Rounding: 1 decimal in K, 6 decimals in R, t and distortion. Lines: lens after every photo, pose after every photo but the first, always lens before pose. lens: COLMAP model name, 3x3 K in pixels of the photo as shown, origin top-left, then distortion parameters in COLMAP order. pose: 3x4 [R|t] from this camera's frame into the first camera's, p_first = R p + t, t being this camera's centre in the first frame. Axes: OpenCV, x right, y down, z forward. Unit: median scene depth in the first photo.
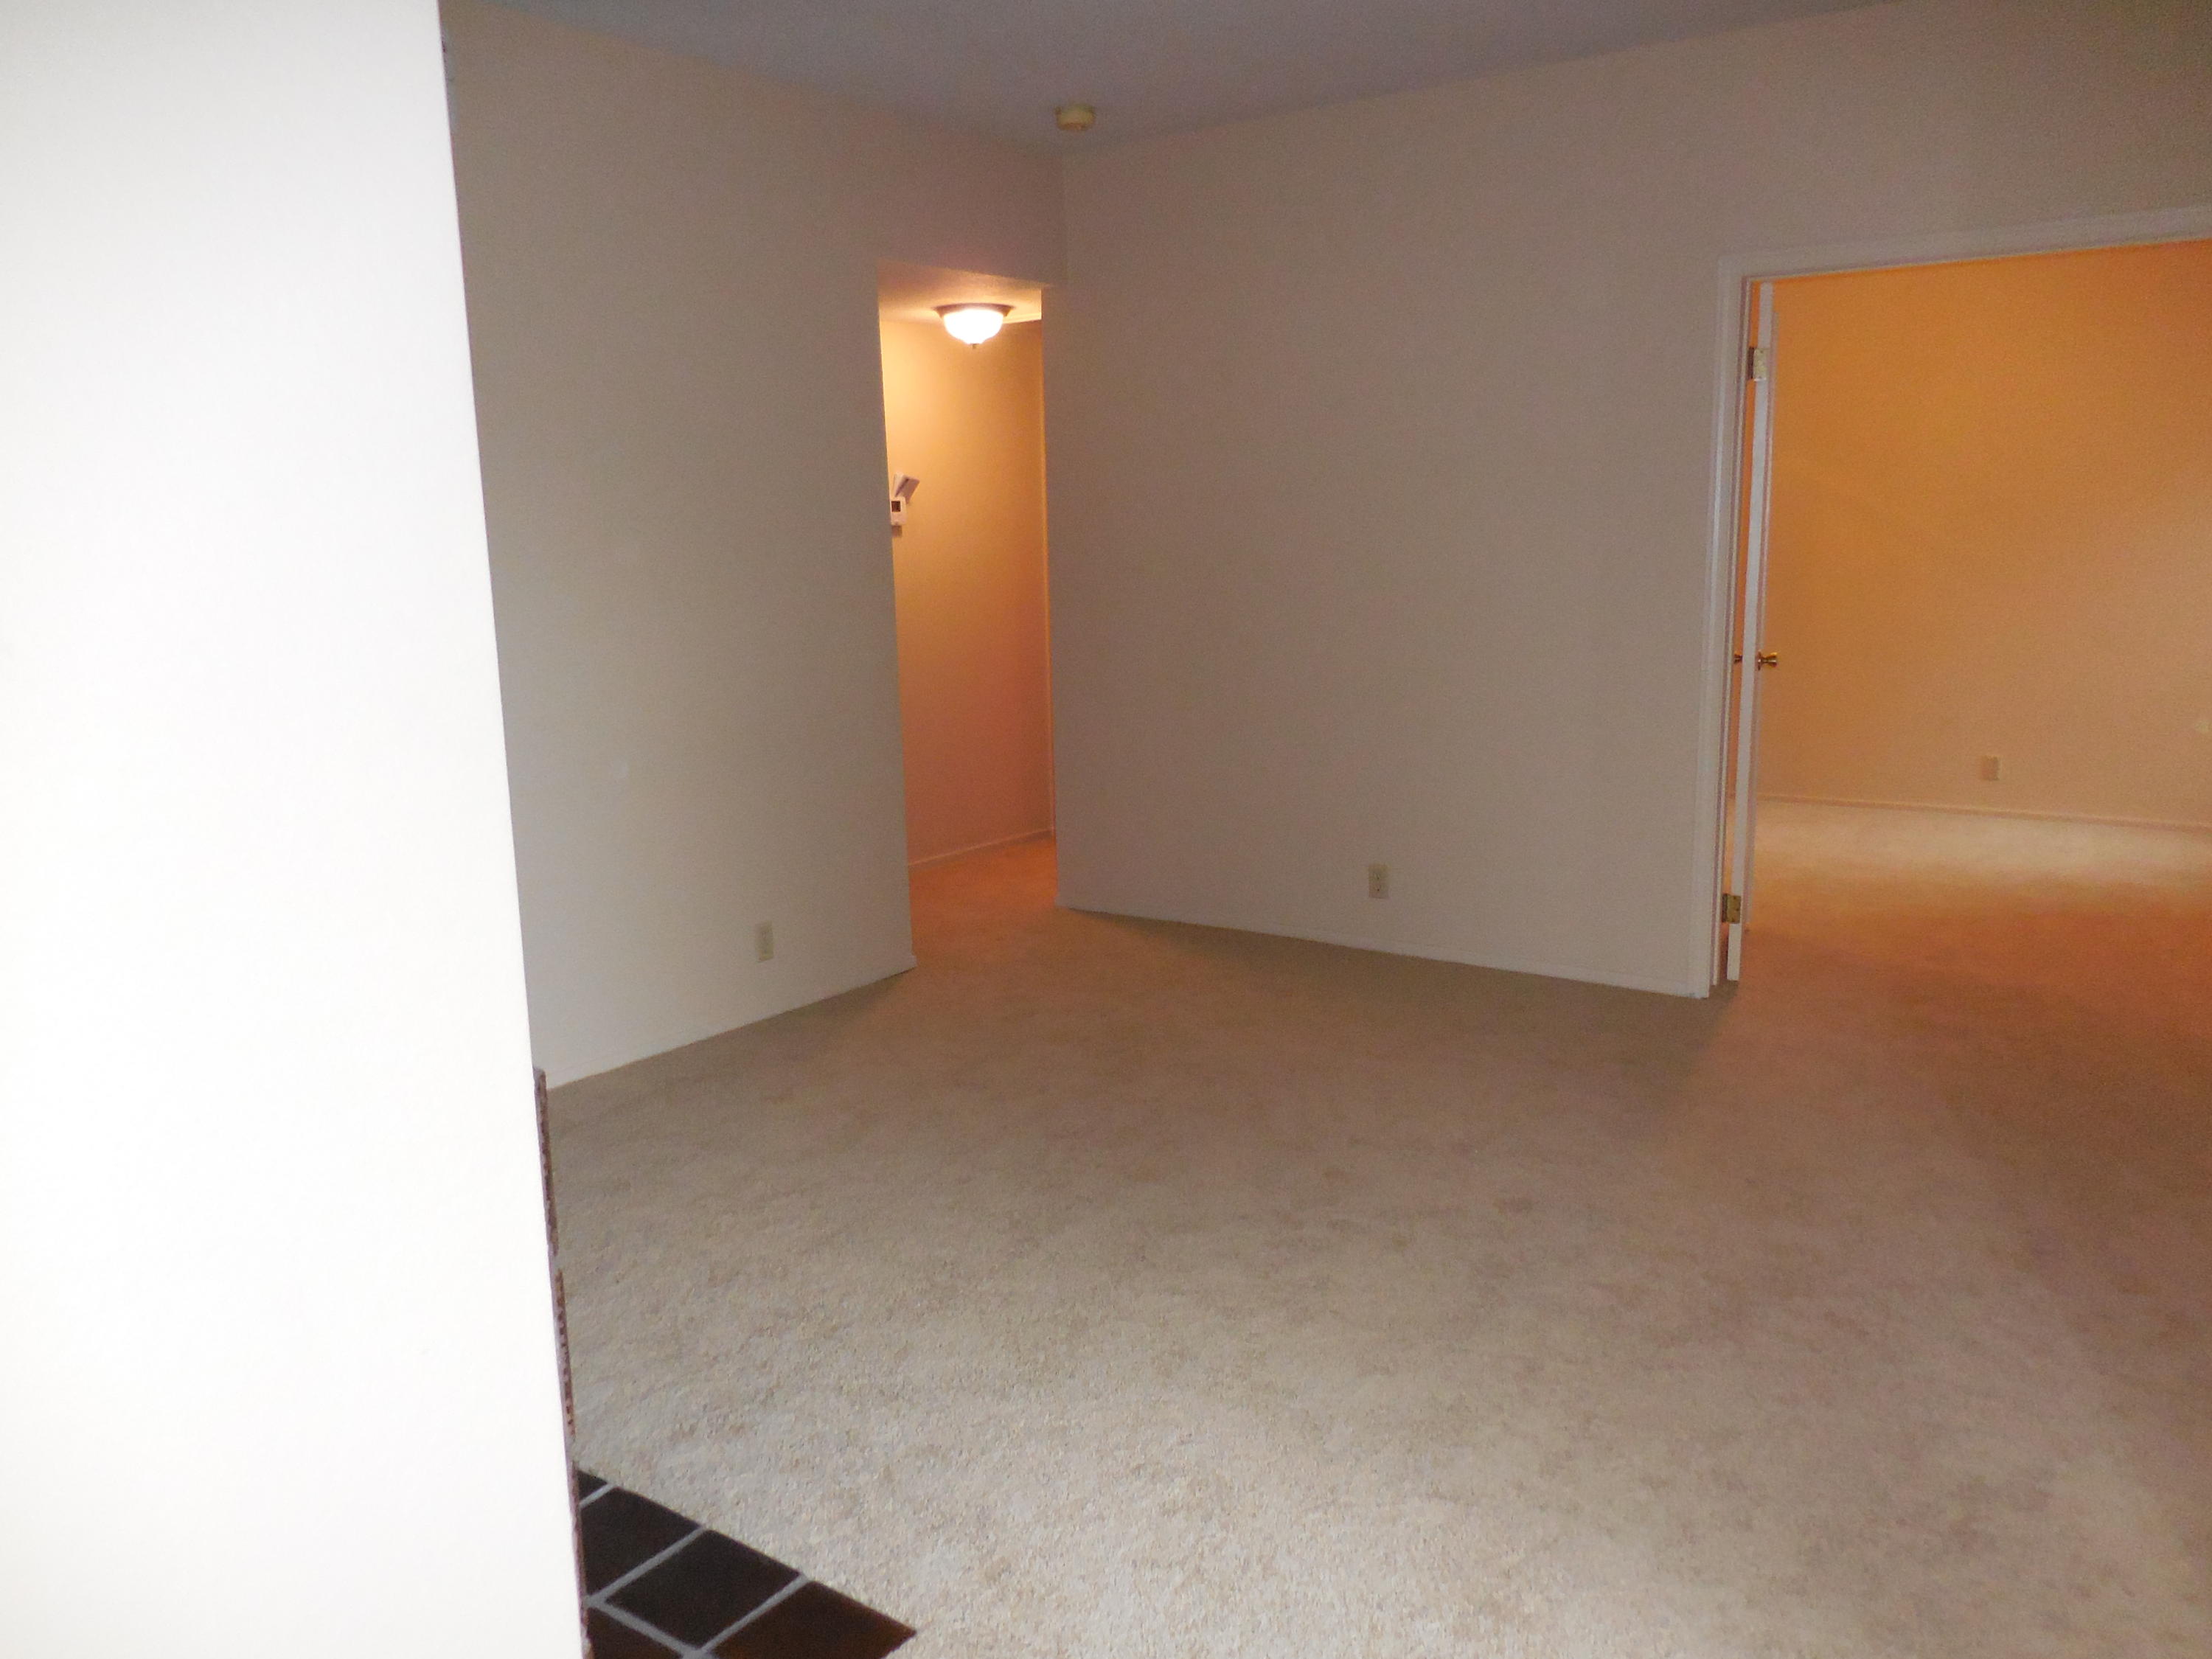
lens RADIAL K [[1687.8, 0, 1094.3], [0, 1687.8, 832.3], [0, 0, 1]] dist [0.000276, 0.009517]
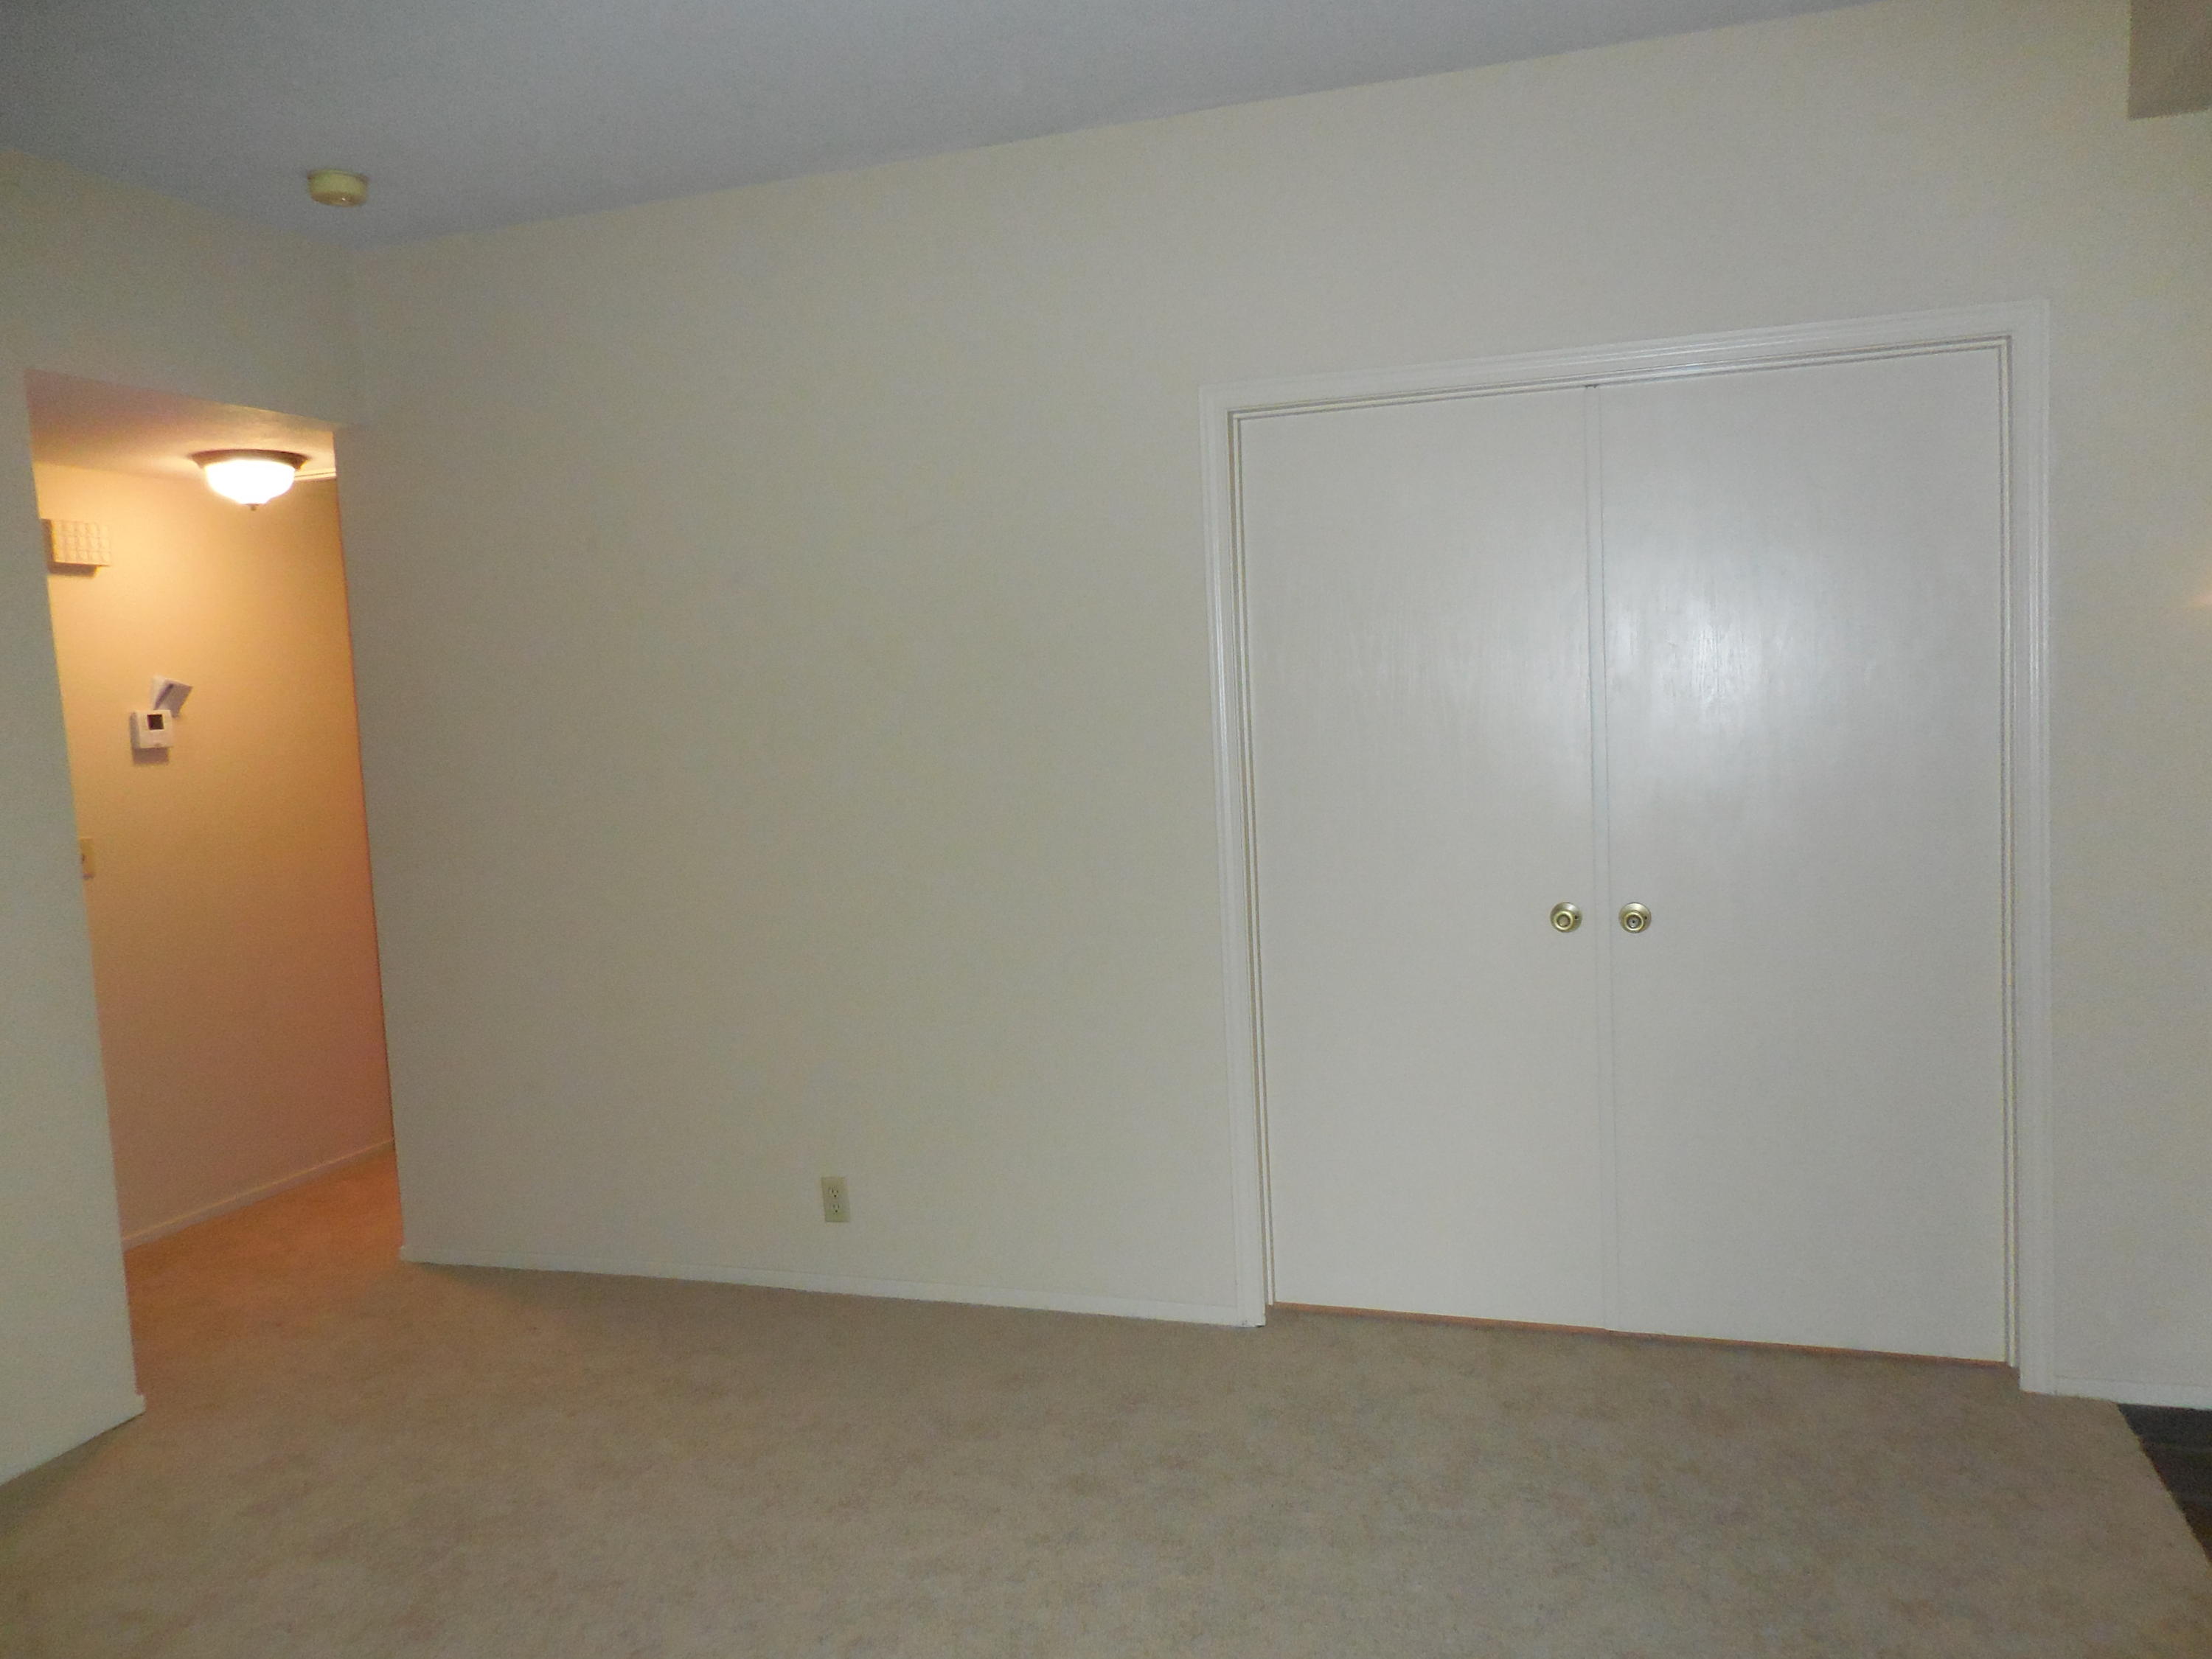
lens RADIAL K [[1687.8, 0, 1108.7], [0, 1687.8, 833.3], [0, 0, 1]] dist [0.000276, 0.009517]
pose [[0.953711, -0.047335, 0.296975, 0.063102], [0.081257, 0.991364, -0.102935, -0.040610], [-0.289538, 0.122302, 0.949321, 0.212783]]
